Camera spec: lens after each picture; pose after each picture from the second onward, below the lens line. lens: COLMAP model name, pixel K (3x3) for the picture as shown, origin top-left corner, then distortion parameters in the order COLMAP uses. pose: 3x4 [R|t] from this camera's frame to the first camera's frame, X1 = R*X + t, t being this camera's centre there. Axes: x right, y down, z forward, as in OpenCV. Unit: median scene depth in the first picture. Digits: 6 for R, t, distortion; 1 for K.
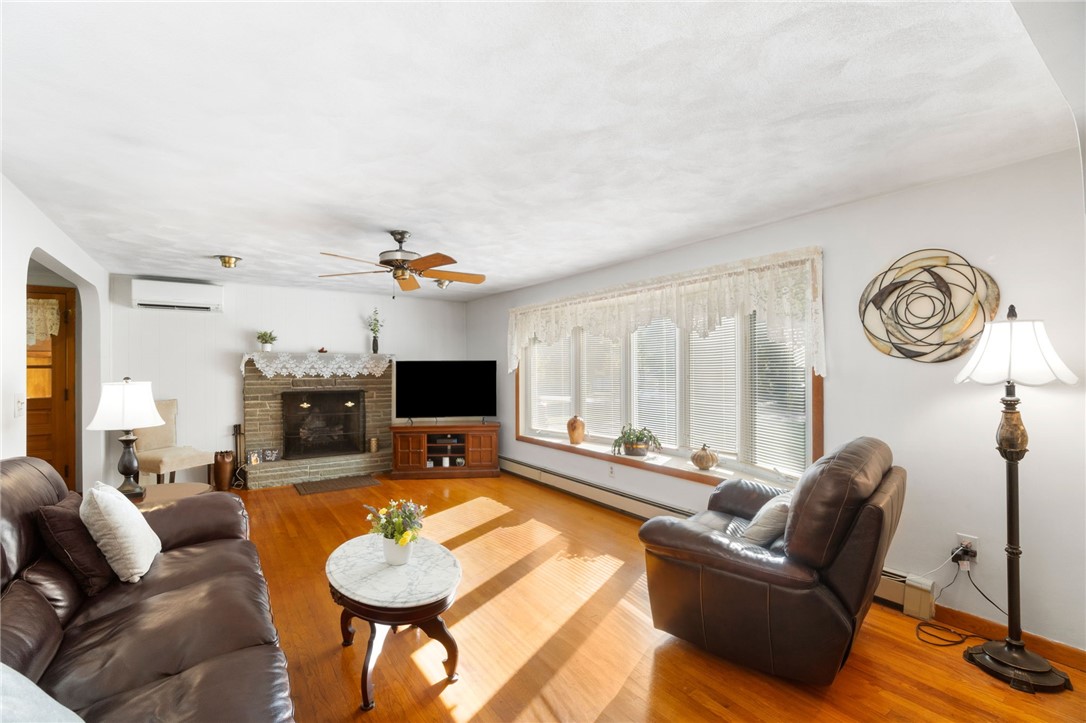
lens RADIAL K [[474.2, 0, 529.9], [0, 474.2, 362.7], [0, 0, 1]] dist [0.001877, 0.000200]
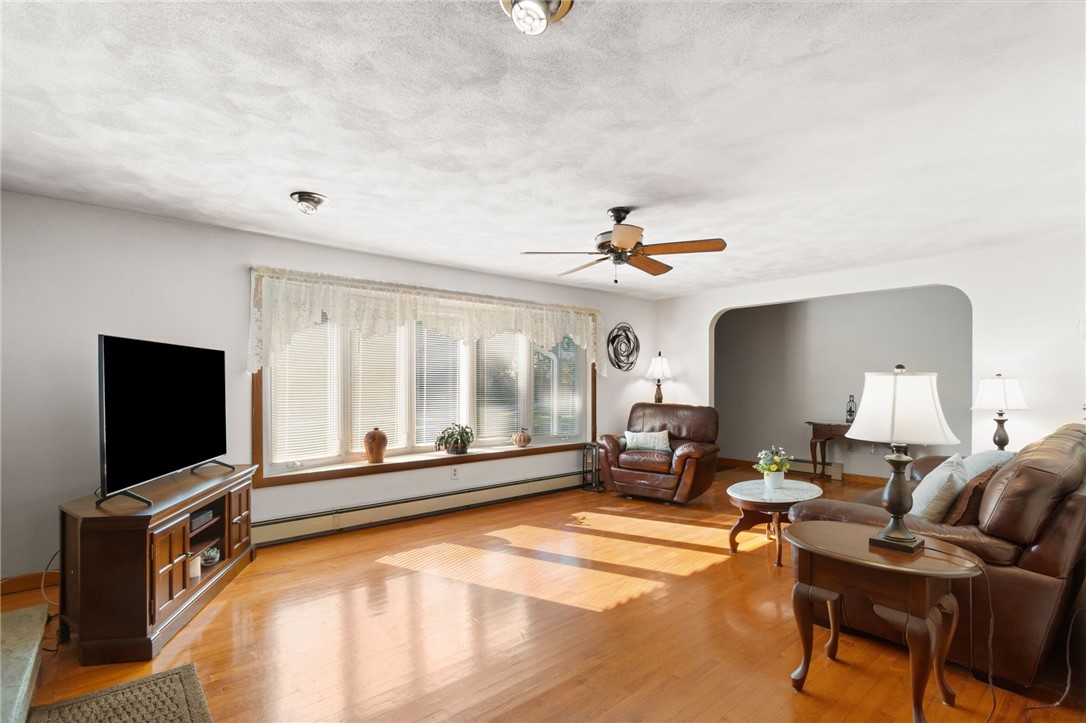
lens RADIAL K [[500.9, 0, 525.8], [0, 500.9, 381.2], [0, 0, 1]] dist [-0.001379, -0.000167]
pose [[-0.077660, 0.002613, 0.996976, -1.474382], [-0.011725, 0.999925, -0.003534, 0.061088], [-0.996911, -0.011964, -0.077624, 1.548022]]
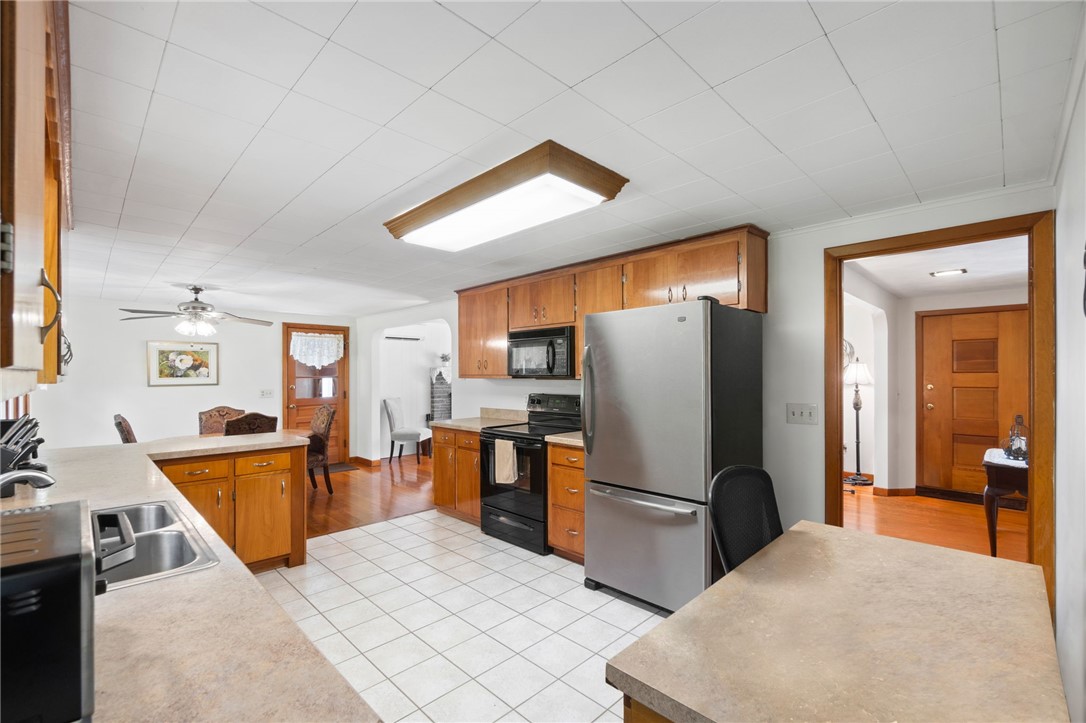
lens RADIAL K [[468.7, 0, 538.5], [0, 468.7, 368.5], [0, 0, 1]] dist [0.001134, -0.000116]
pose [[0.984445, -0.000158, 0.175692, -1.079670], [-0.000547, 0.999992, 0.003965, -0.047568], [-0.175691, -0.003999, 0.984437, -1.134197]]
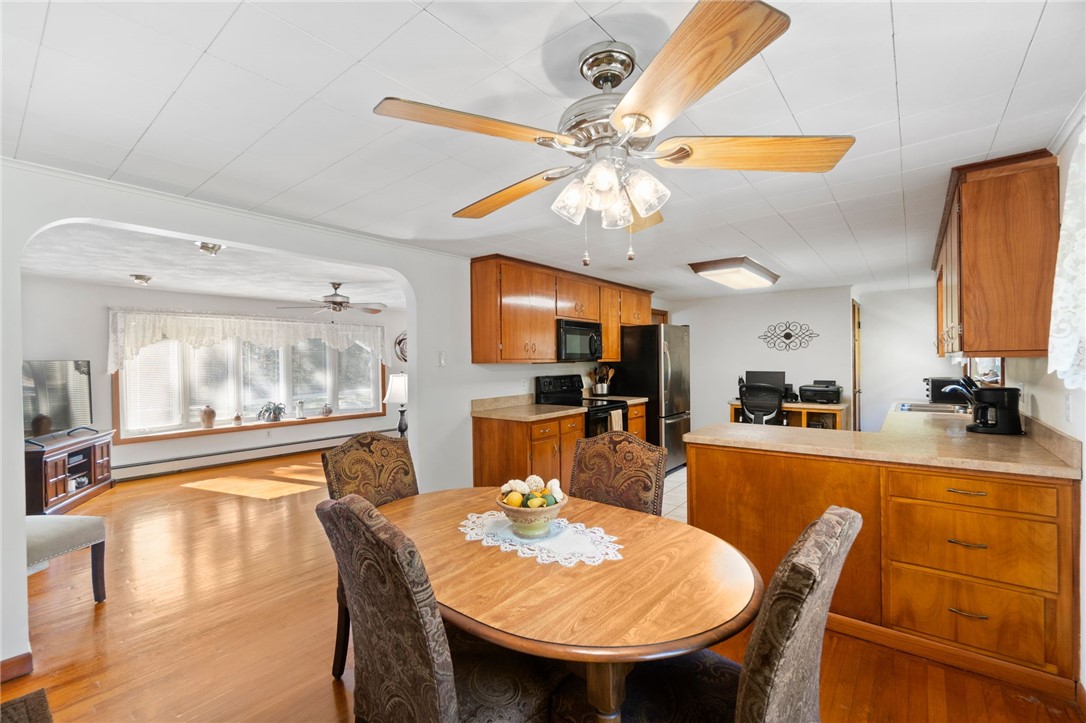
lens RADIAL K [[474.2, 0, 529.9], [0, 474.2, 362.7], [0, 0, 1]] dist [0.001877, 0.000200]
pose [[-0.261190, -0.002712, 0.965284, -2.515968], [-0.002072, 0.999995, 0.002249, -0.010242], [-0.965285, -0.001413, -0.261194, 0.973471]]
